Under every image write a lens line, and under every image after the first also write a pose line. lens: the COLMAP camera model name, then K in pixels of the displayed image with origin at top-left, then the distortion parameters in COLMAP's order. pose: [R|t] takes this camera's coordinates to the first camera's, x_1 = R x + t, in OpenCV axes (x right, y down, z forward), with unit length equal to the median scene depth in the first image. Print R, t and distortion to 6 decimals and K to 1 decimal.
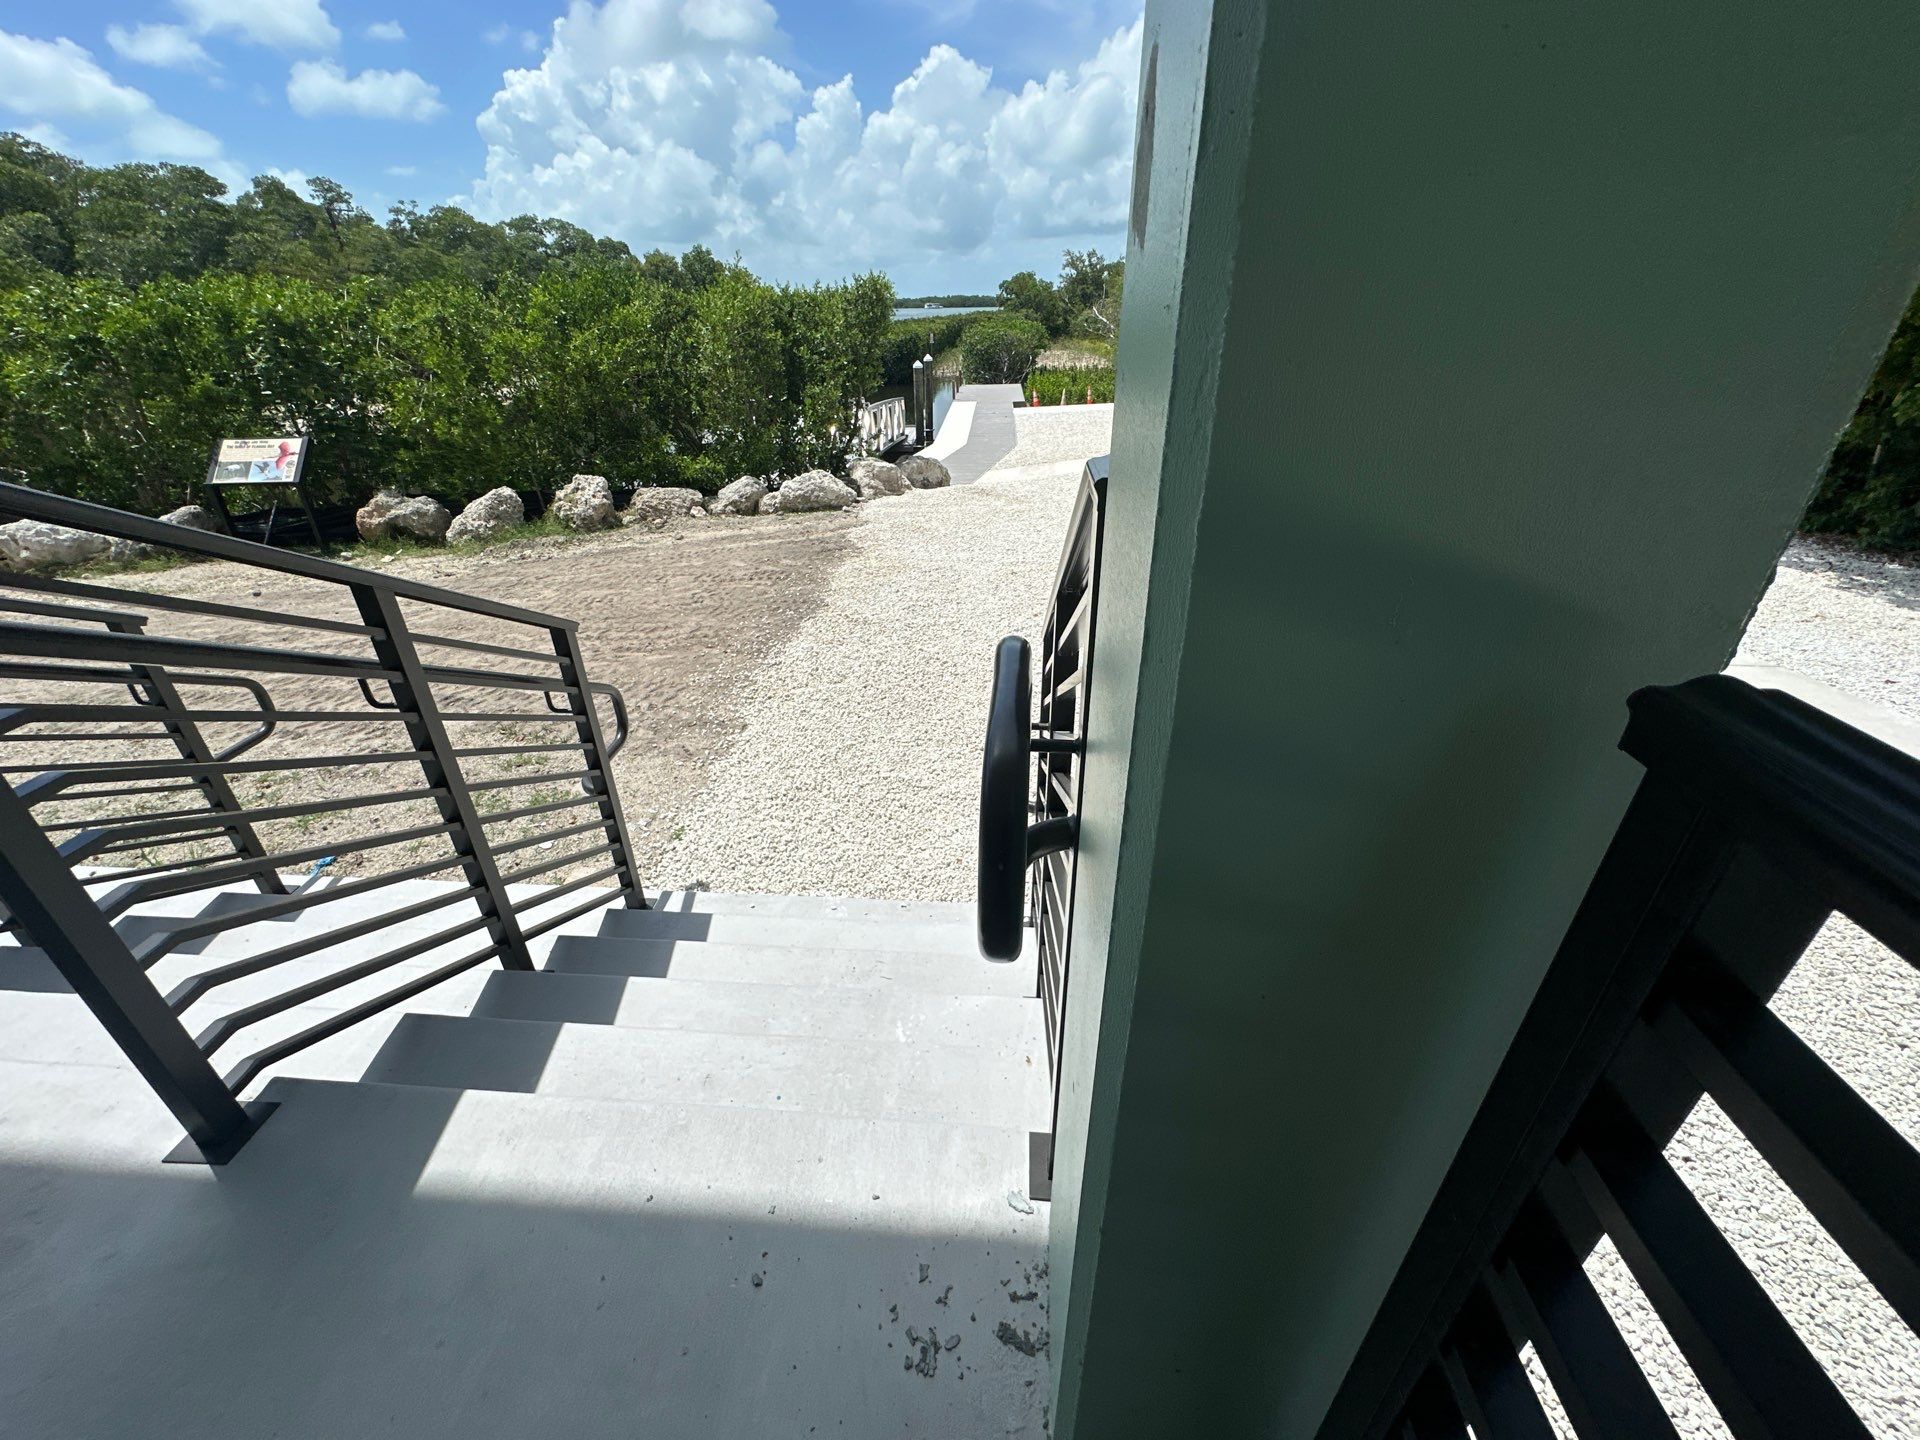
lens RADIAL K [[764.2, 0, 954.0], [0, 764.2, 722.1], [0, 0, 1]] dist [-0.006295, 0.000904]
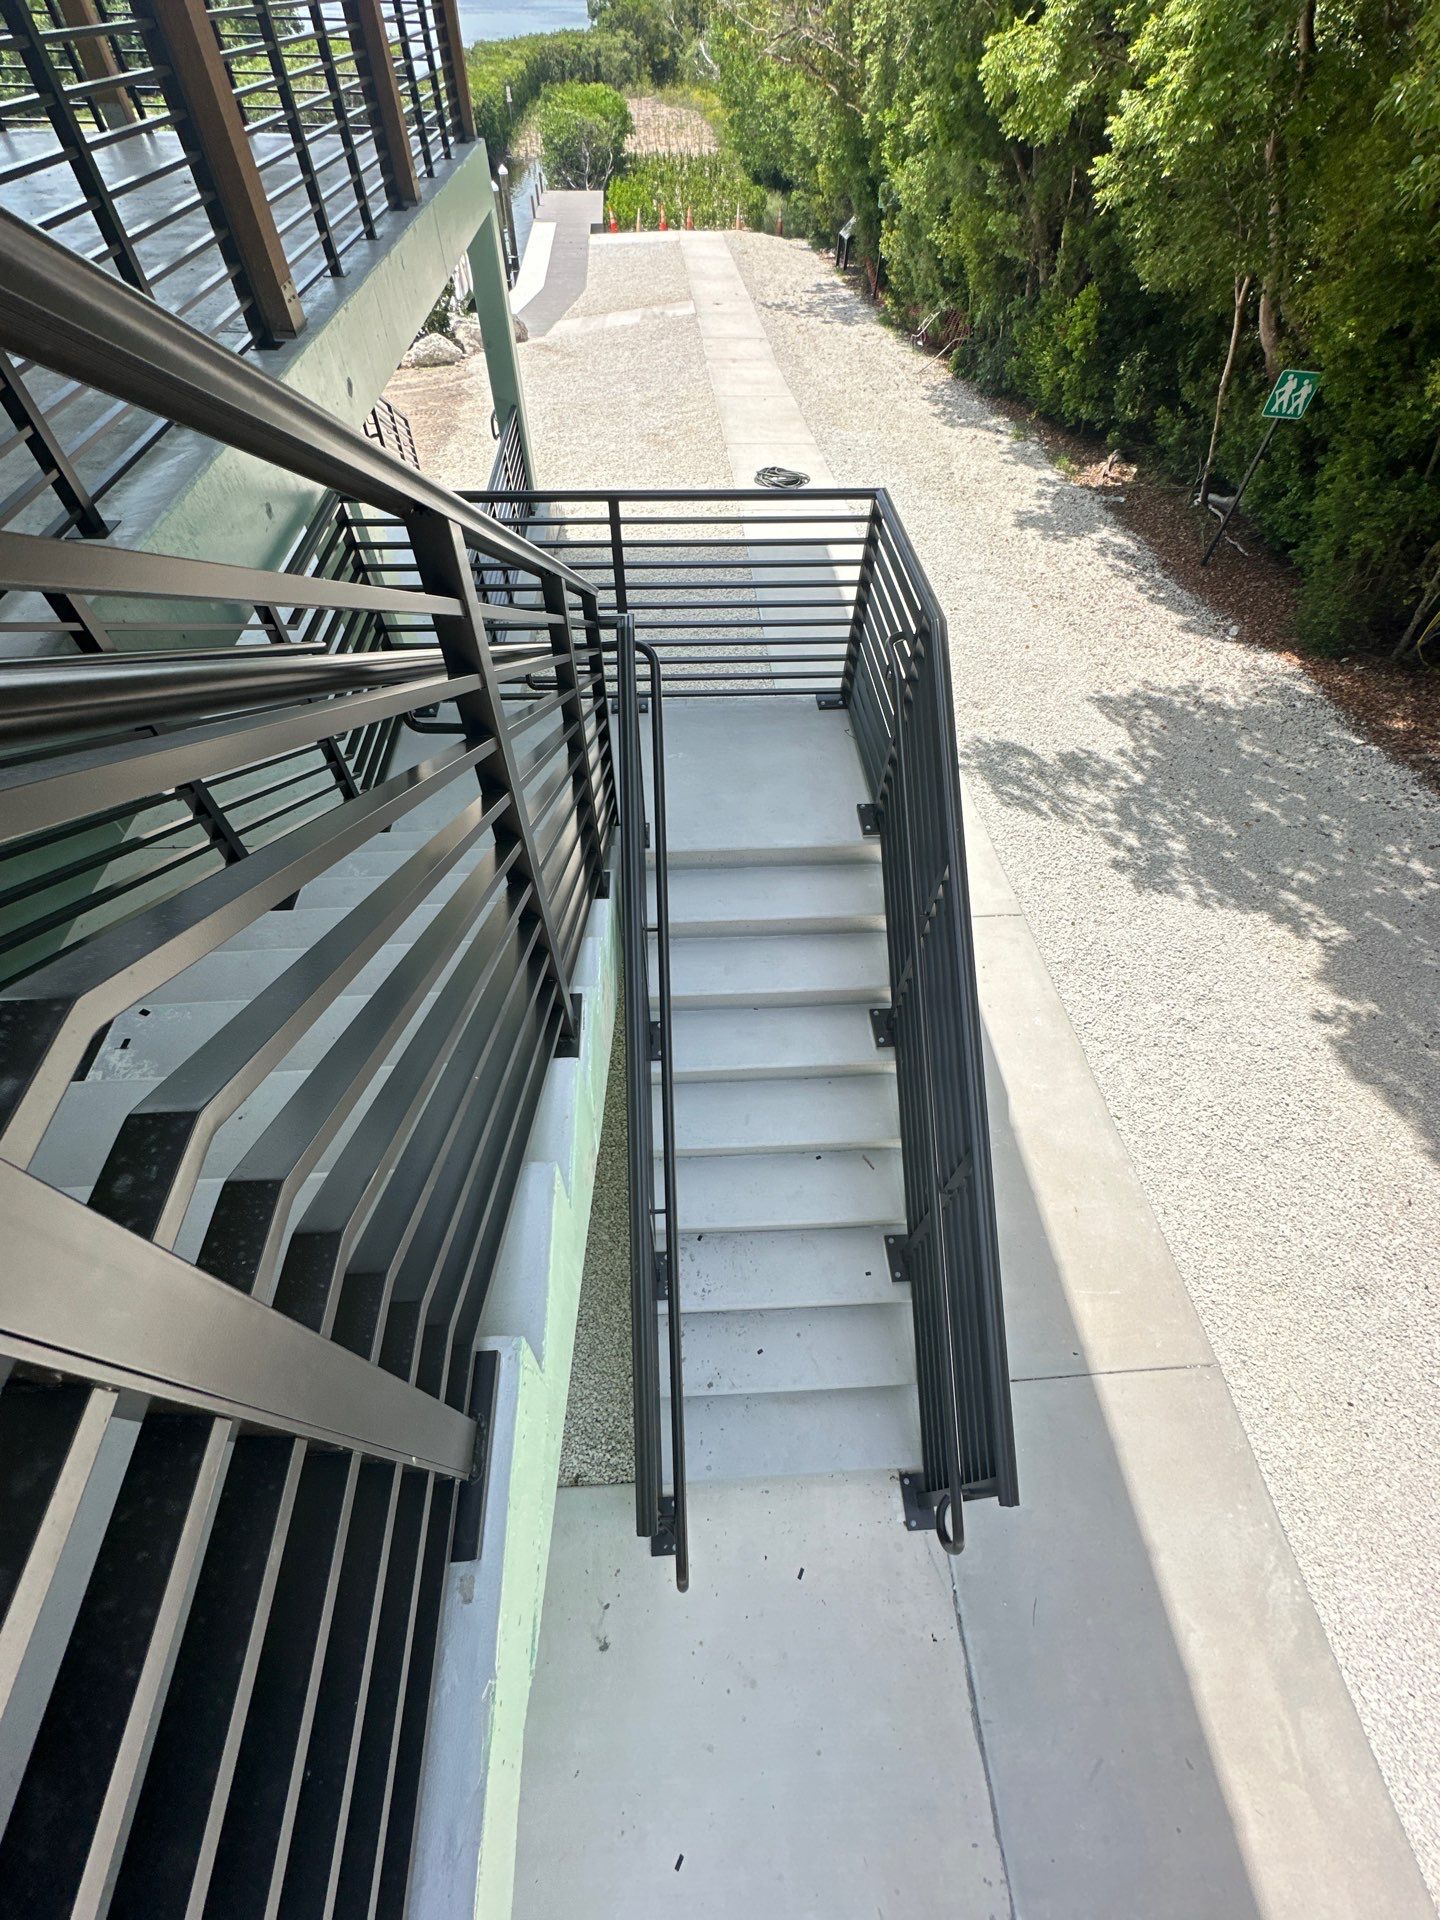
lens RADIAL K [[764.2, 0, 719.0], [0, 764.2, 954.7], [0, 0, 1]] dist [-0.006295, 0.000904]
pose [[0.989669, -0.094553, 0.107778, 0.113163], [0.042894, 0.912555, 0.406699, 0.225693], [-0.136807, -0.397874, 0.907182, -1.018165]]
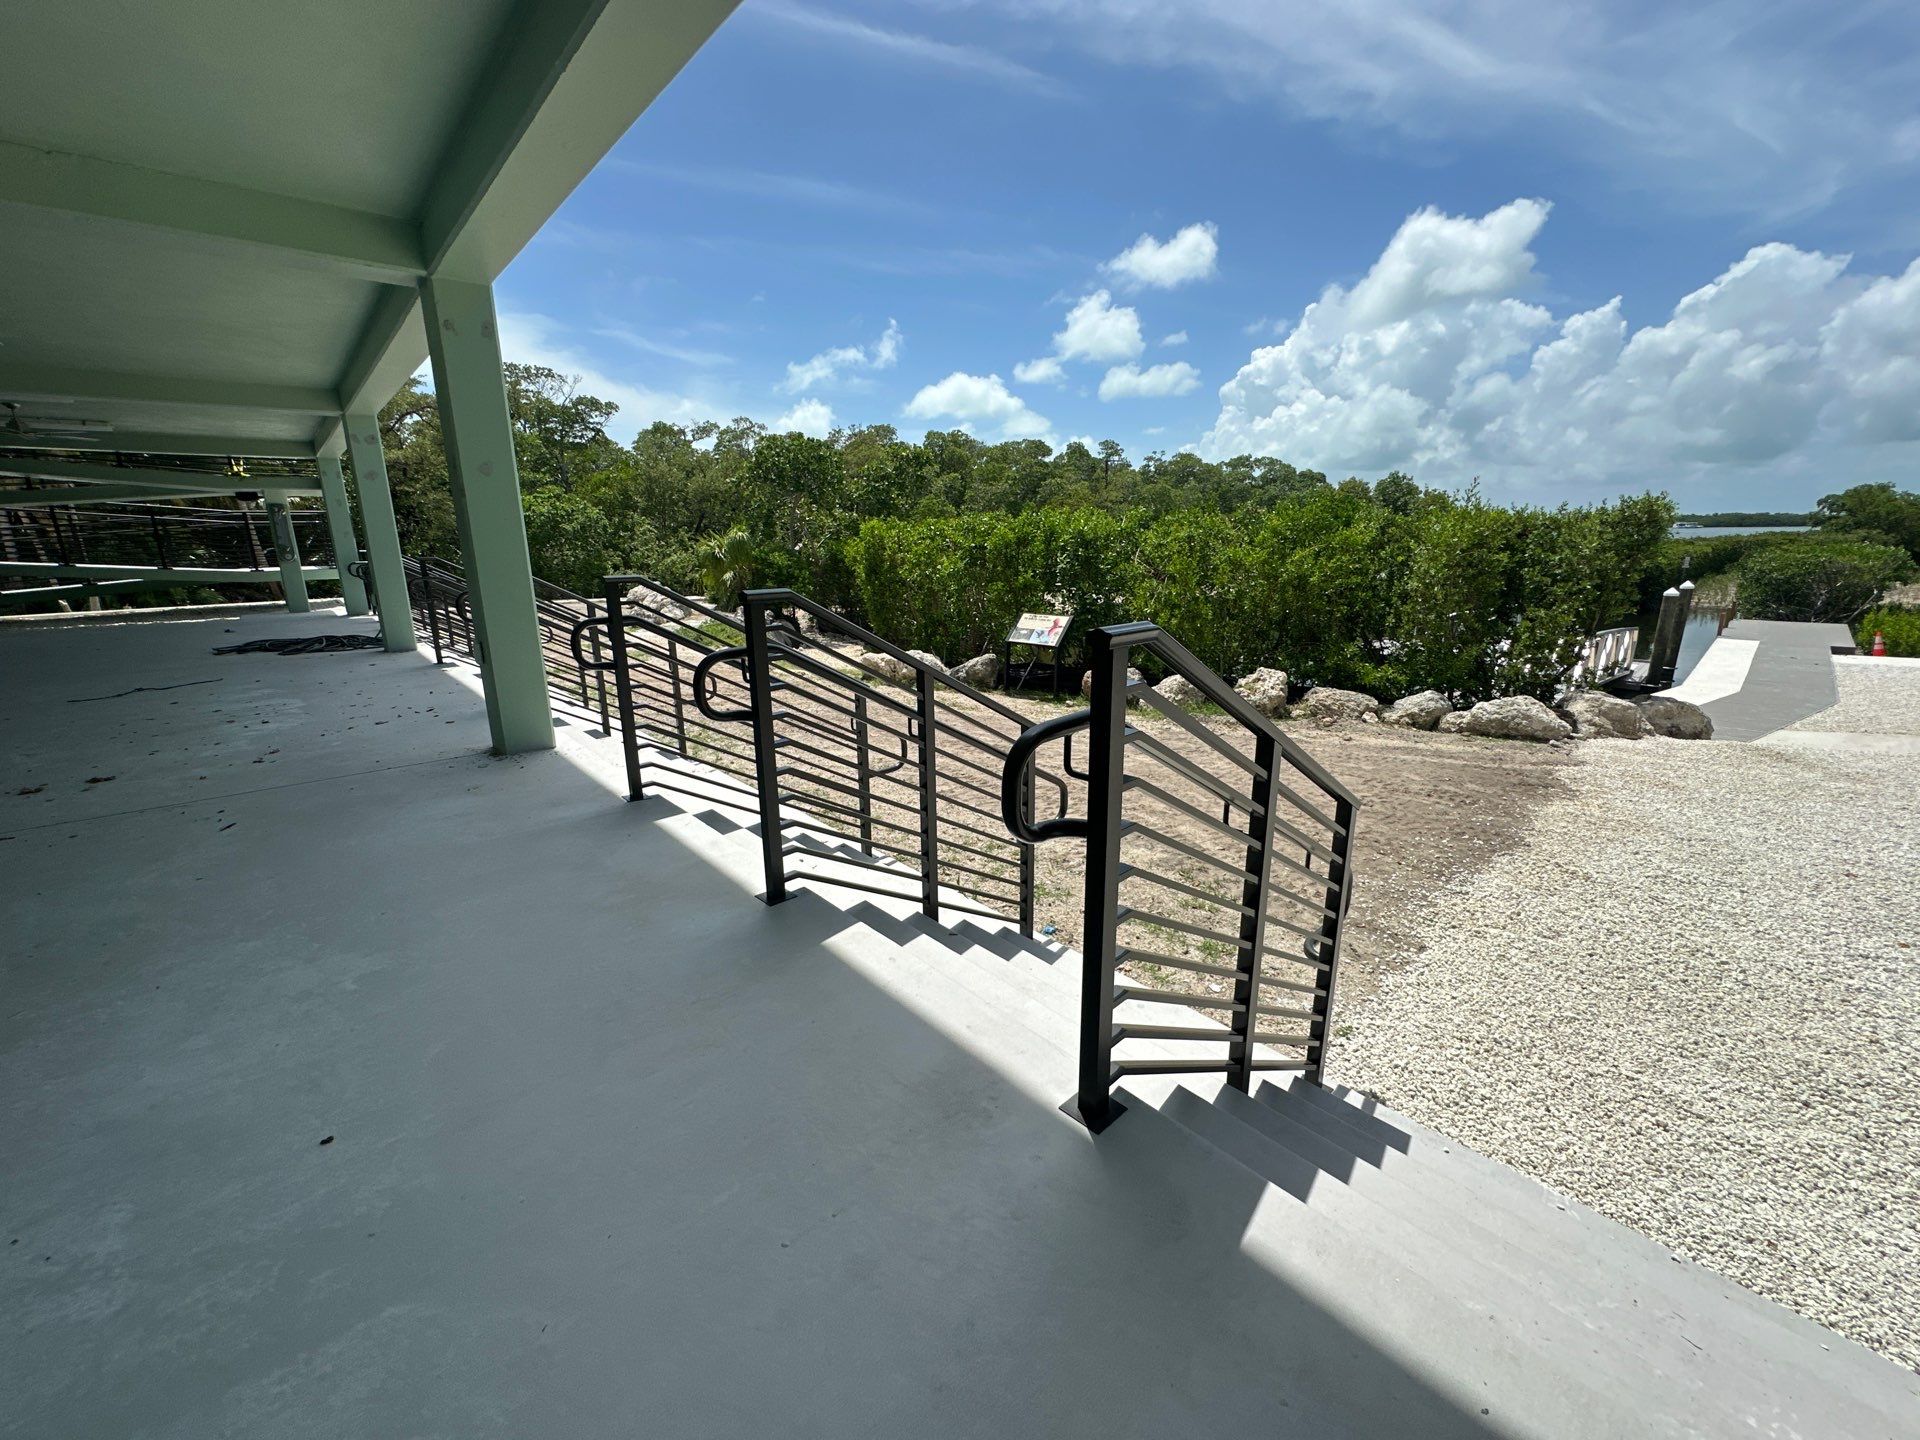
lens RADIAL K [[764.2, 0, 960.4], [0, 764.2, 720.2], [0, 0, 1]] dist [-0.006295, 0.000904]
pose [[0.717366, 0.169311, -0.675810, -0.045838], [-0.331156, 0.936301, -0.116947, 0.018543], [0.612961, 0.307693, 0.727739, -0.042228]]
